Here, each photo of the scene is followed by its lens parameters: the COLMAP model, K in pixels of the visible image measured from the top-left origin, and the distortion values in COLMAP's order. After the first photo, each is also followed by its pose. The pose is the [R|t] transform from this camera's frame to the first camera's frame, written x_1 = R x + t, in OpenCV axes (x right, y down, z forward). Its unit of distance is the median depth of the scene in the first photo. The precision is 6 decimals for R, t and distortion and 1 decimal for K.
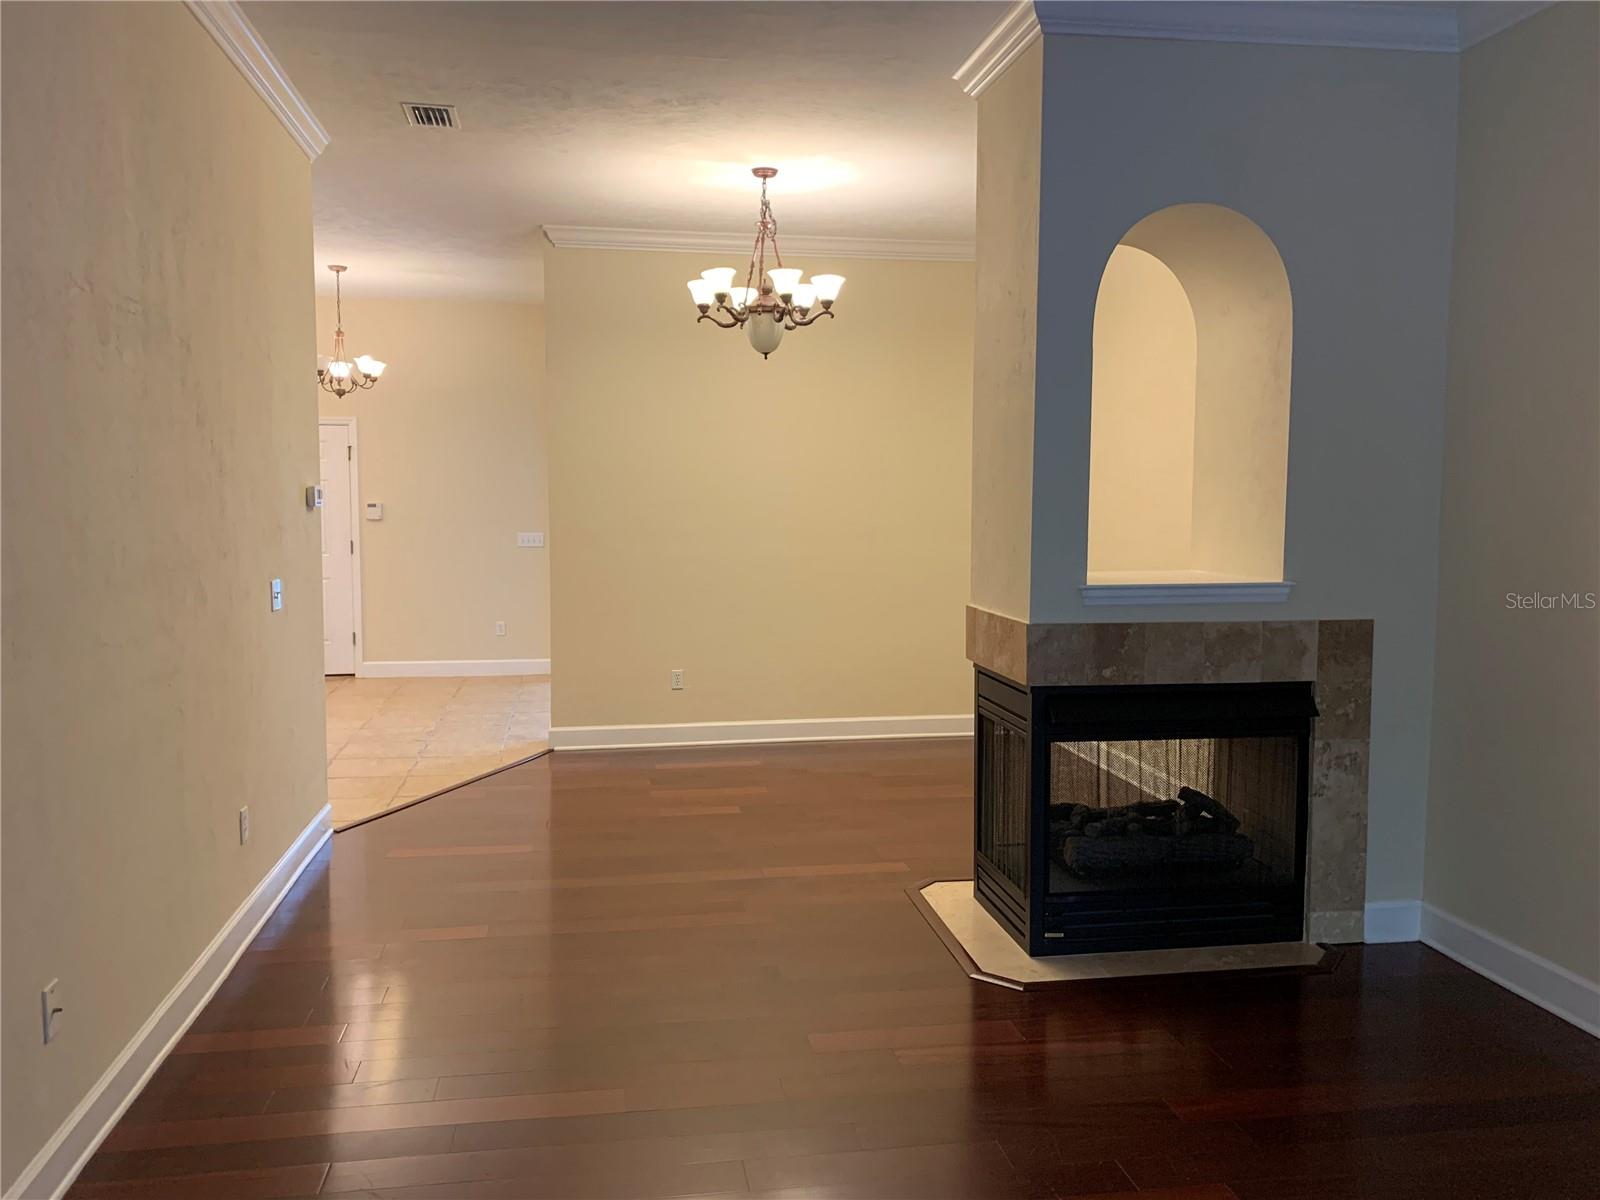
lens RADIAL K [[1248.4, 0, 807.4], [0, 1248.4, 589.4], [0, 0, 1]] dist [0.052765, -0.046347]
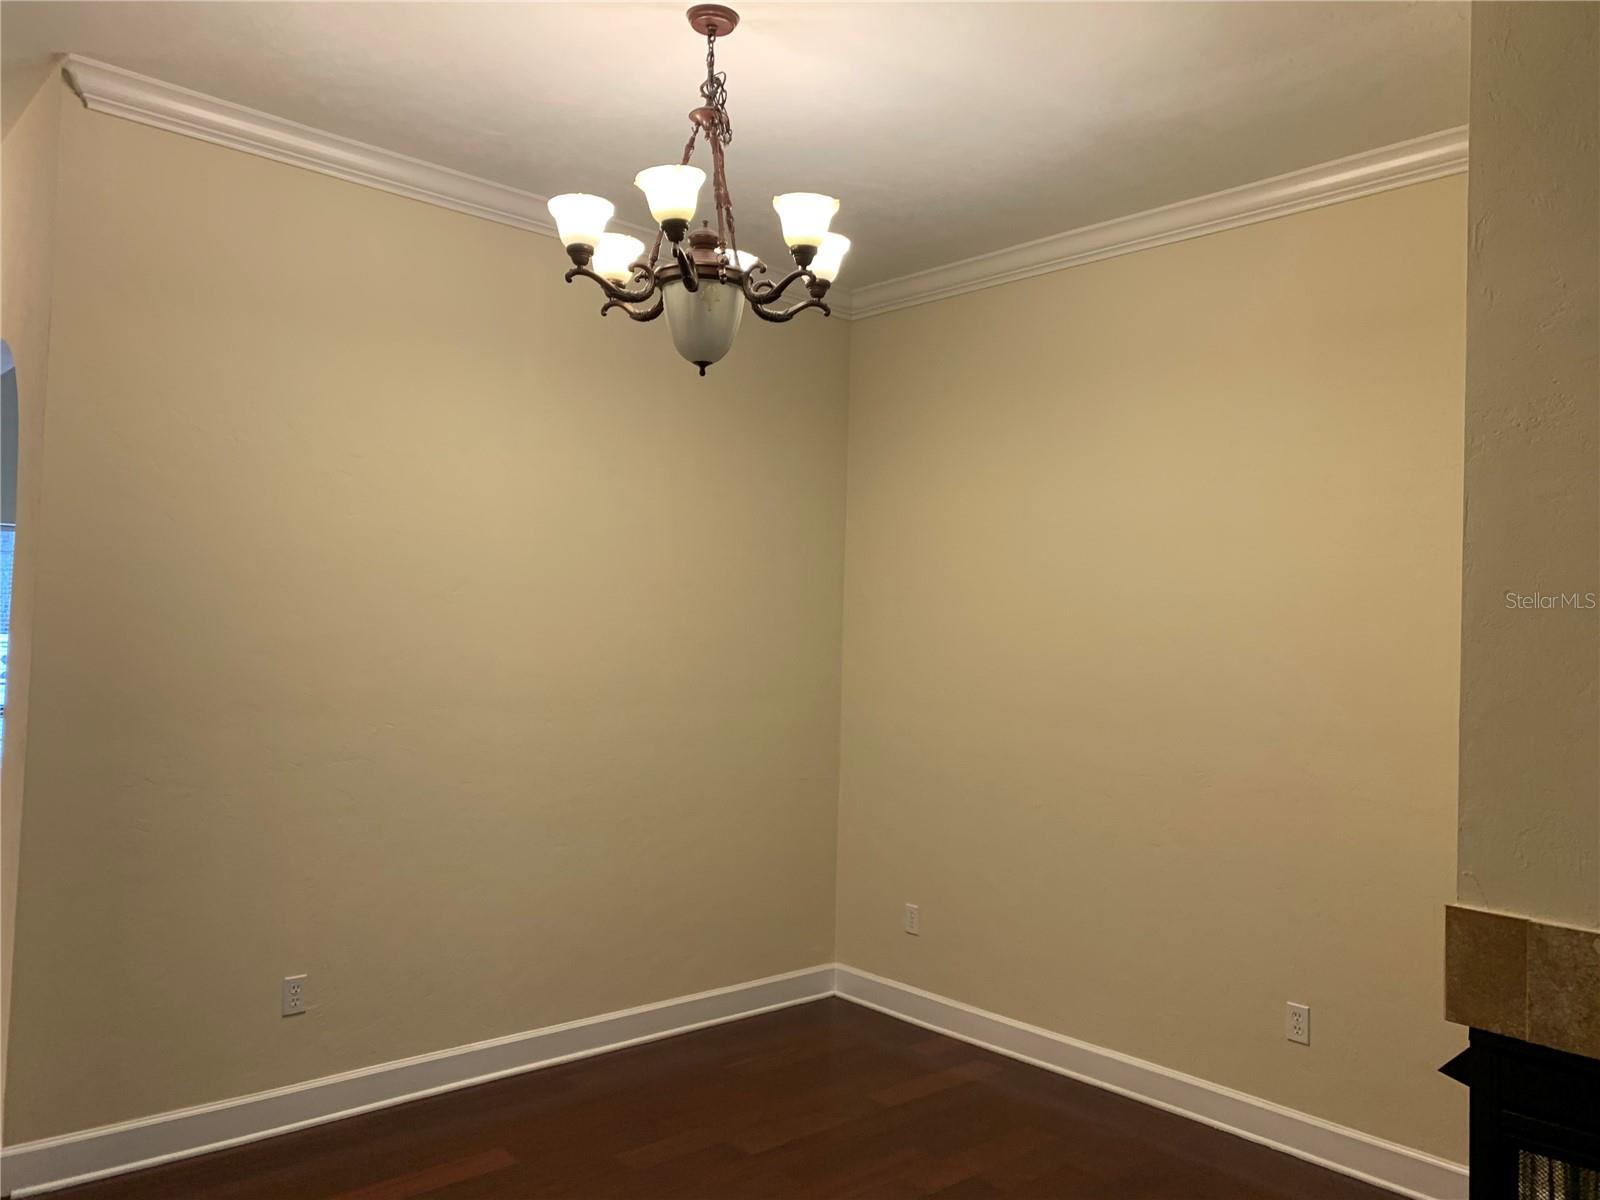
lens RADIAL K [[1248.4, 0, 803.0], [0, 1248.4, 600.5], [0, 0, 1]] dist [0.052765, -0.046347]
pose [[0.844711, 0.050514, 0.532834, -0.361707], [0.005658, 0.994638, -0.103263, -0.056038], [-0.535194, 0.090242, 0.839895, 0.768645]]
